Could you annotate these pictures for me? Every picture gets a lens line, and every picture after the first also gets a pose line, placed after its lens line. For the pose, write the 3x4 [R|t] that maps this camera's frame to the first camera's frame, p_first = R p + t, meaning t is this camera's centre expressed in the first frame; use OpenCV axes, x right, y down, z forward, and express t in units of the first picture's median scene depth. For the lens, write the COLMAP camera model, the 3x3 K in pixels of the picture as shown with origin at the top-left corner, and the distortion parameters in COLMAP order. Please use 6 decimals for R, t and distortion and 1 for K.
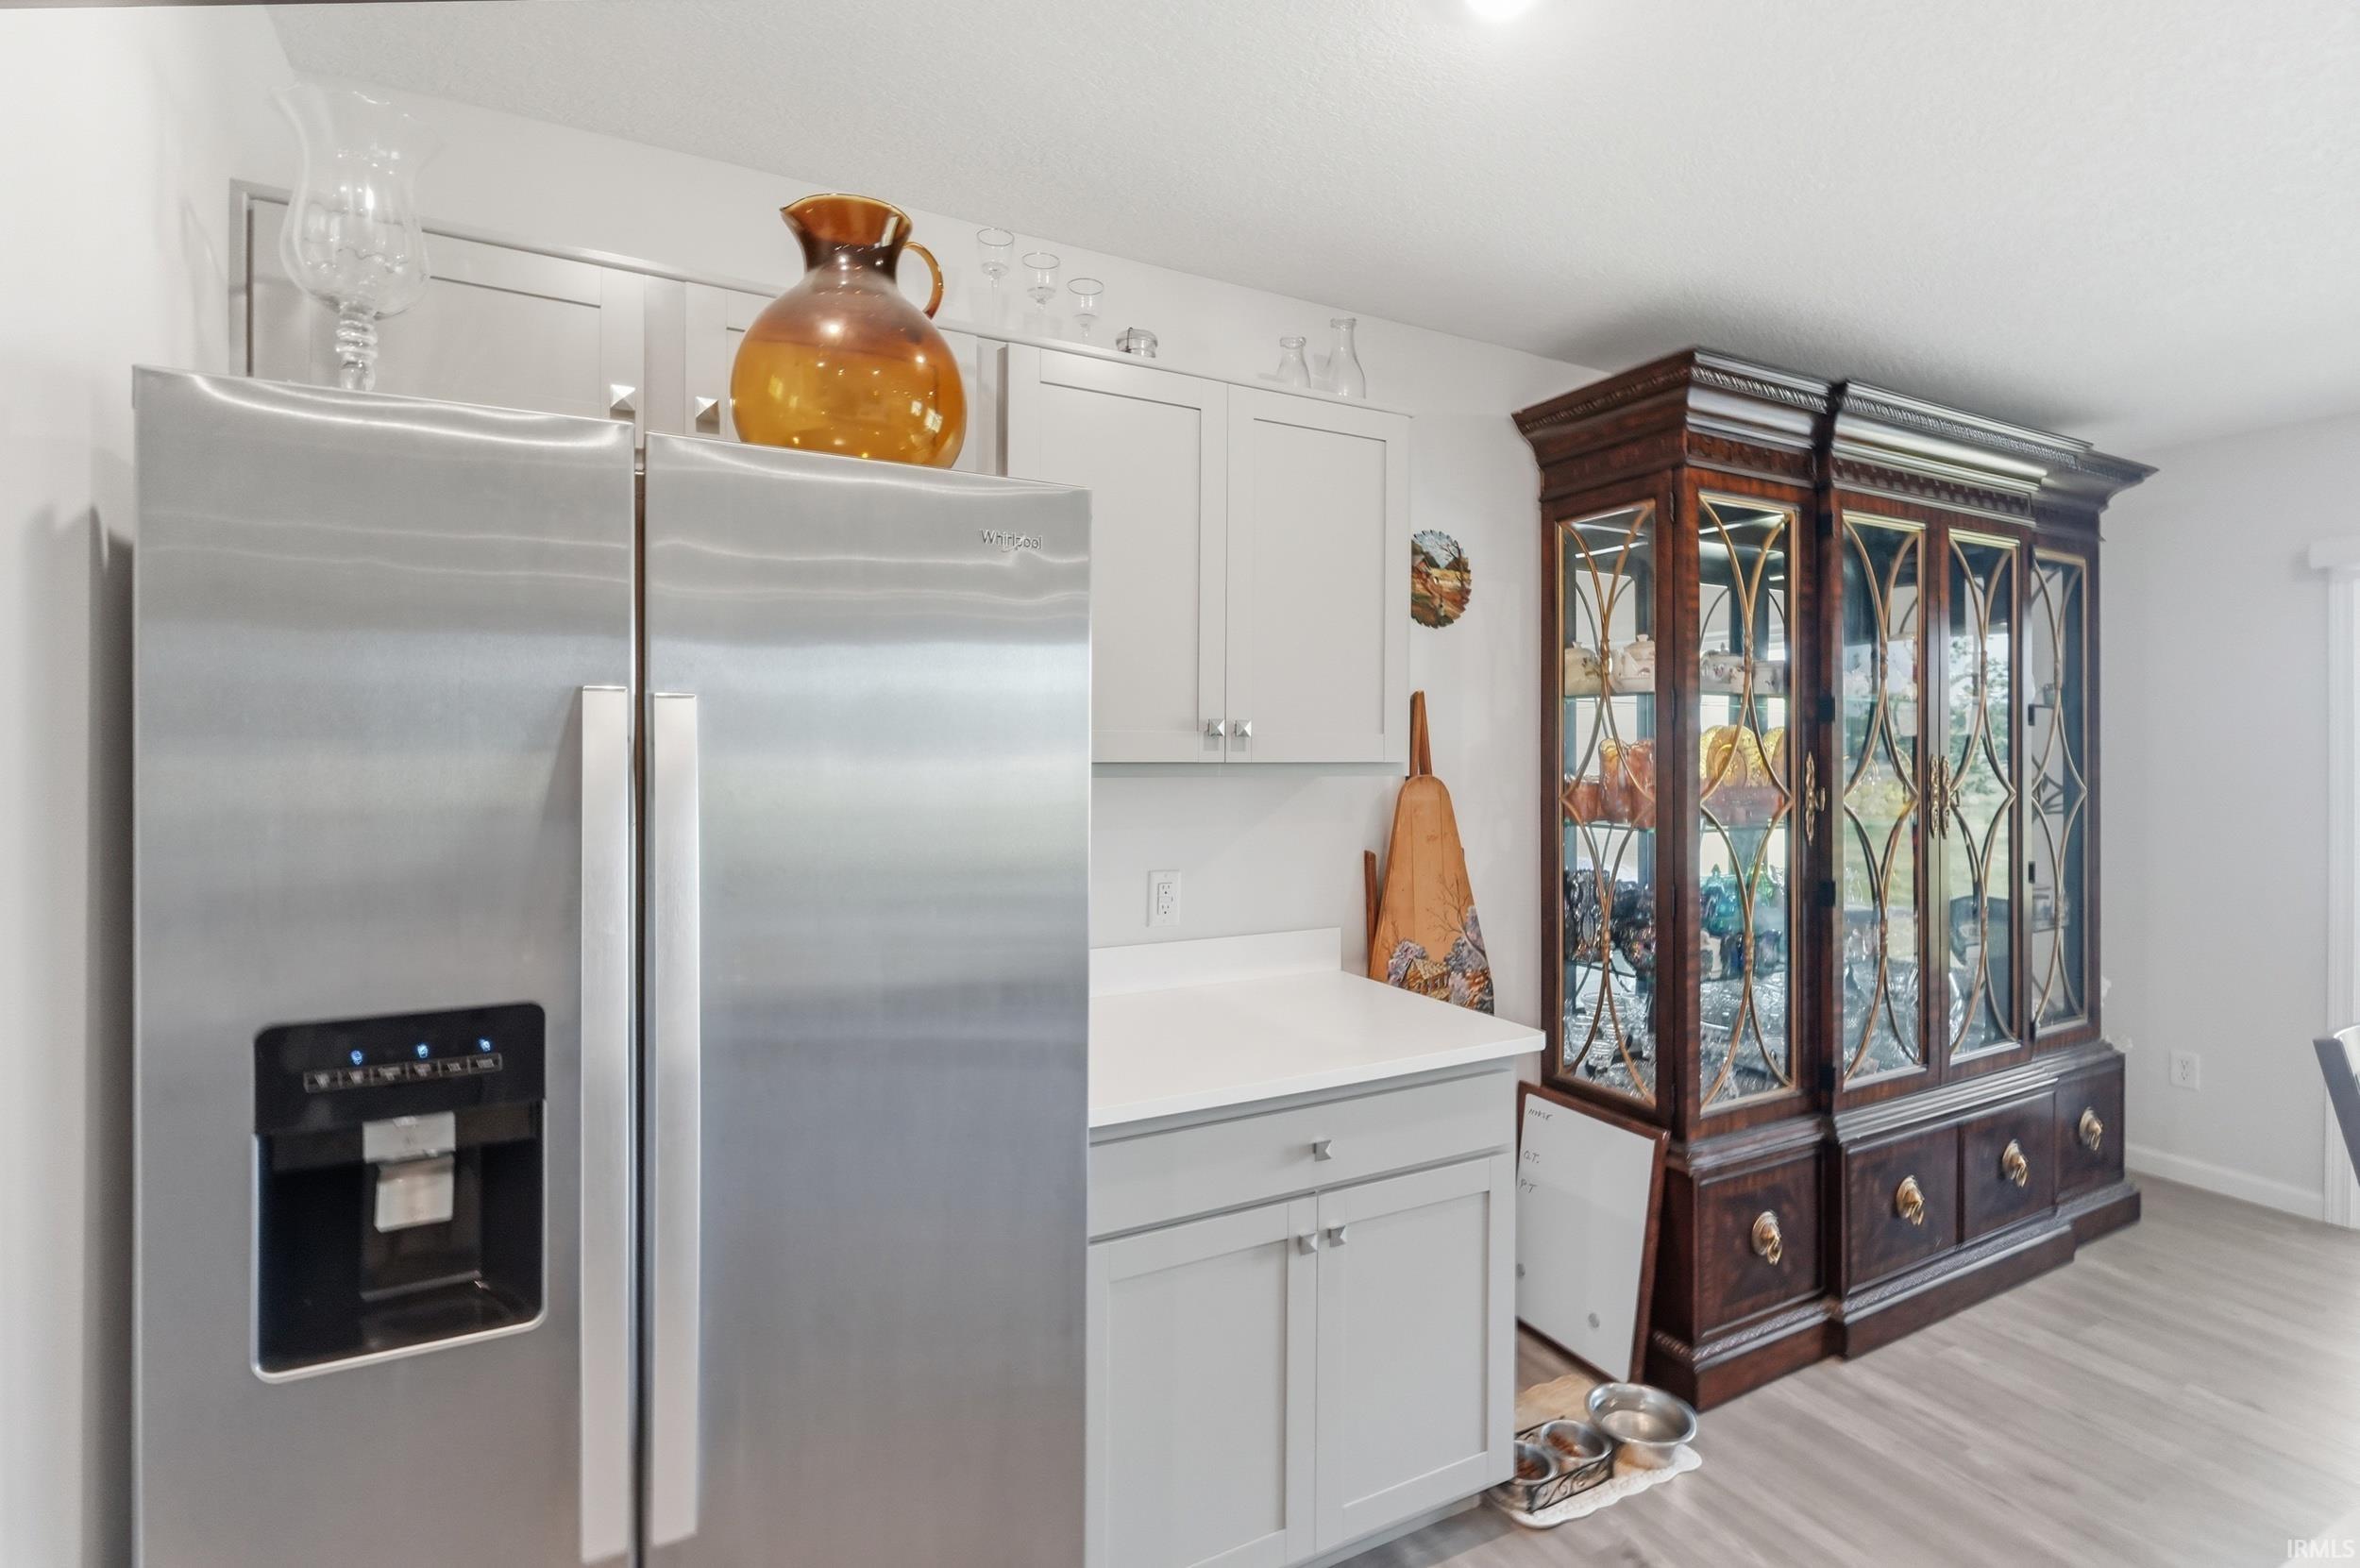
lens RADIAL K [[1107.2, 0, 1188.6], [0, 1107.2, 742.5], [0, 0, 1]] dist [0.001740, -0.000064]
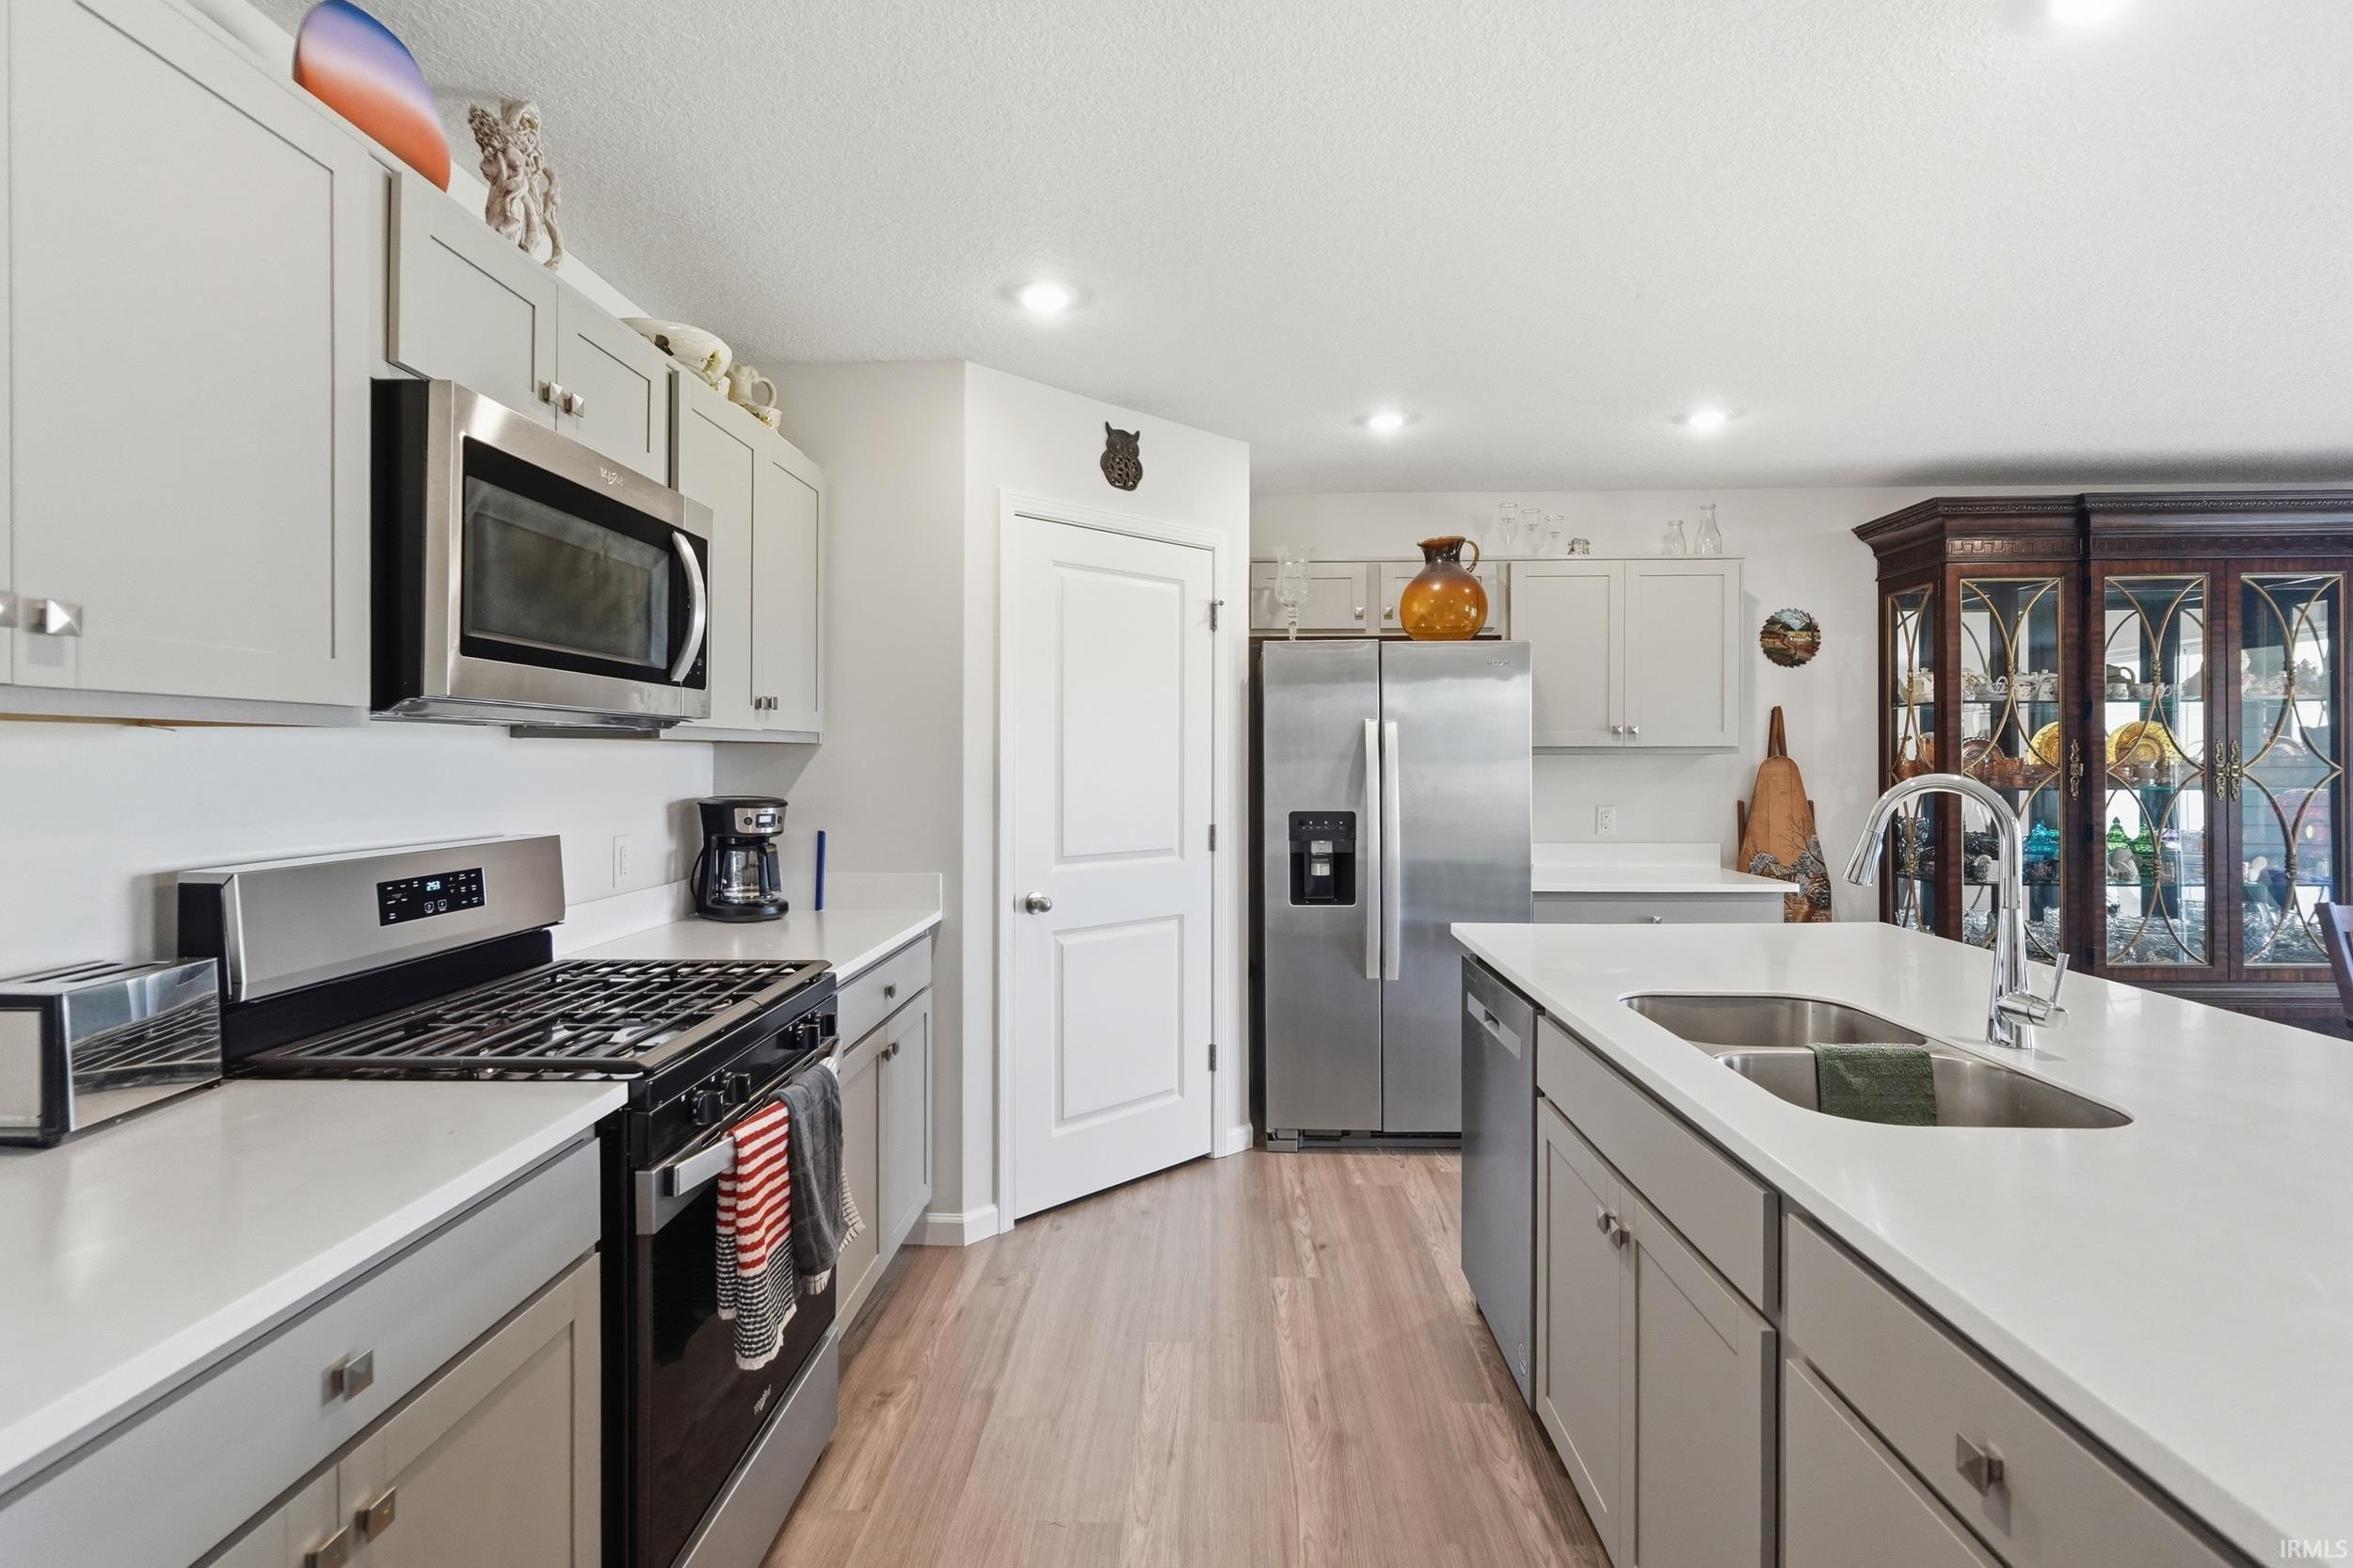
lens RADIAL K [[1121.7, 0, 1168.8], [0, 1121.7, 770.5], [0, 0, 1]] dist [-0.001036, -0.000184]
pose [[0.860015, -0.003410, -0.510258, 0.287663], [0.007349, 0.999957, 0.005704, 0.035320], [0.510216, -0.008655, 0.860002, -0.950010]]
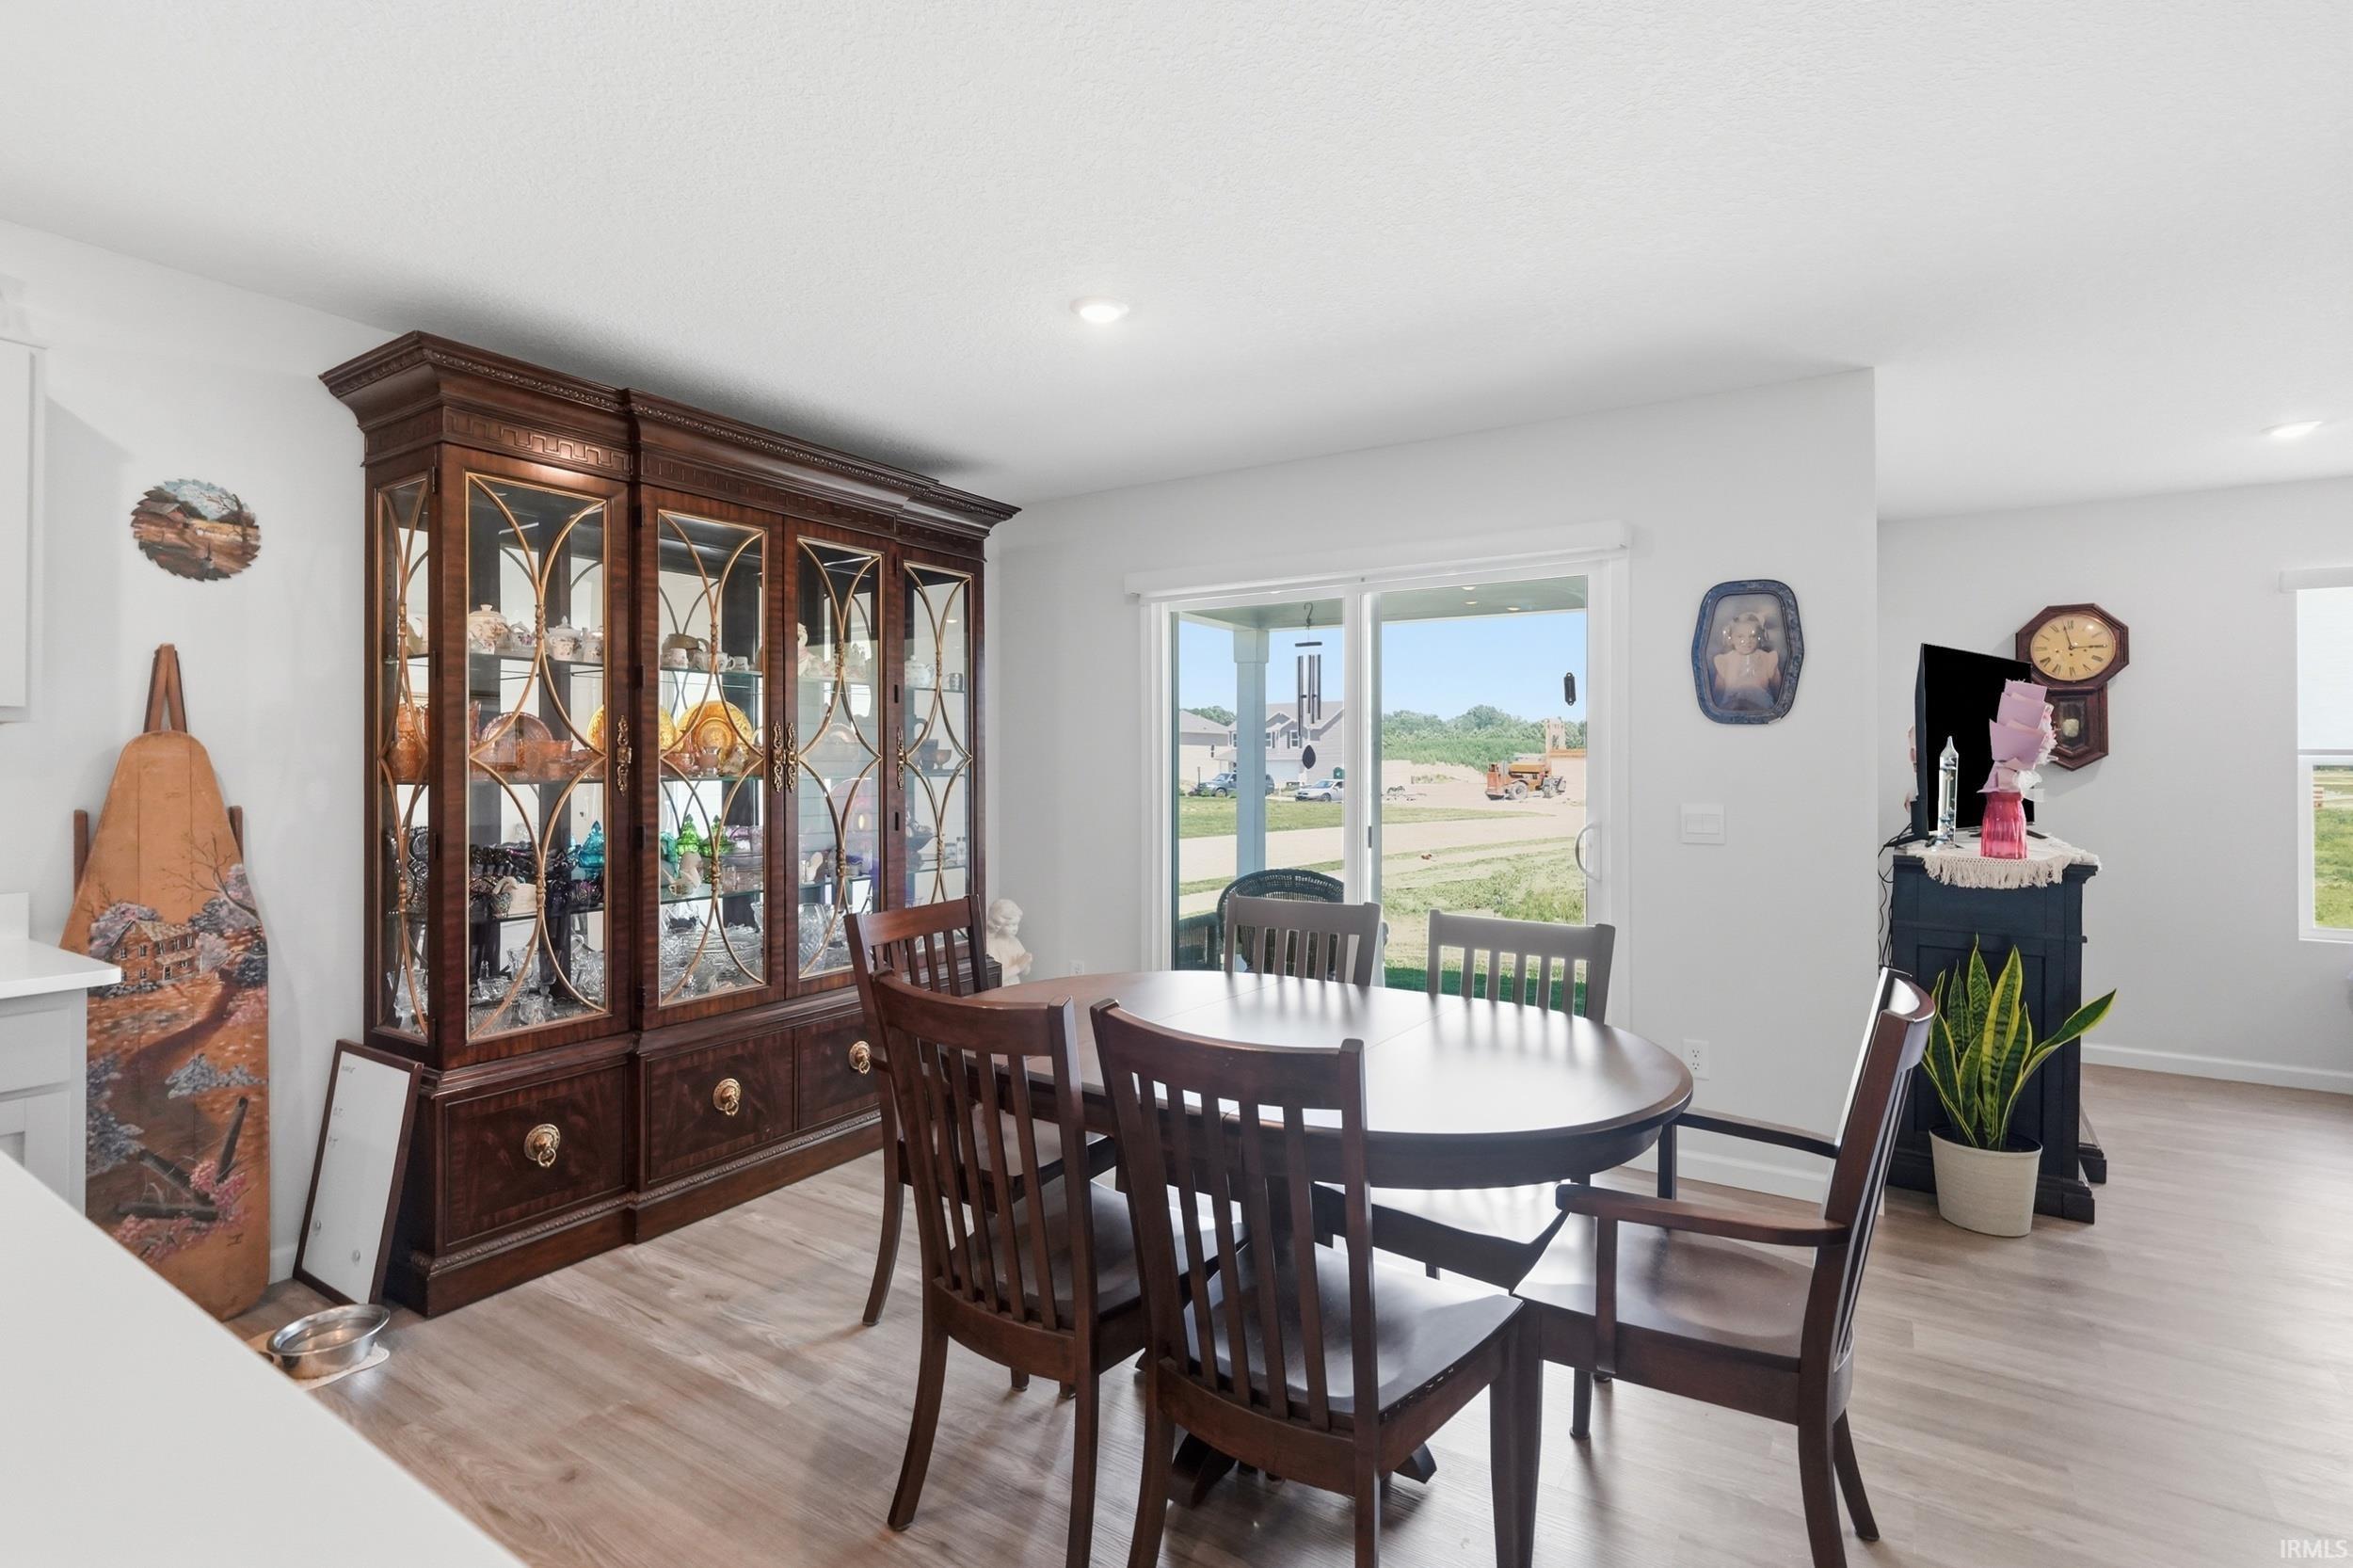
lens RADIAL K [[1116.8, 0, 1176.9], [0, 1116.8, 749.5], [0, 0, 1]] dist [0.006058, -0.000216]
pose [[0.874284, 0.001253, 0.485413, 0.513224], [0.001411, 0.999986, -0.005122, 0.052440], [-0.485413, 0.005162, 0.874270, -0.285294]]
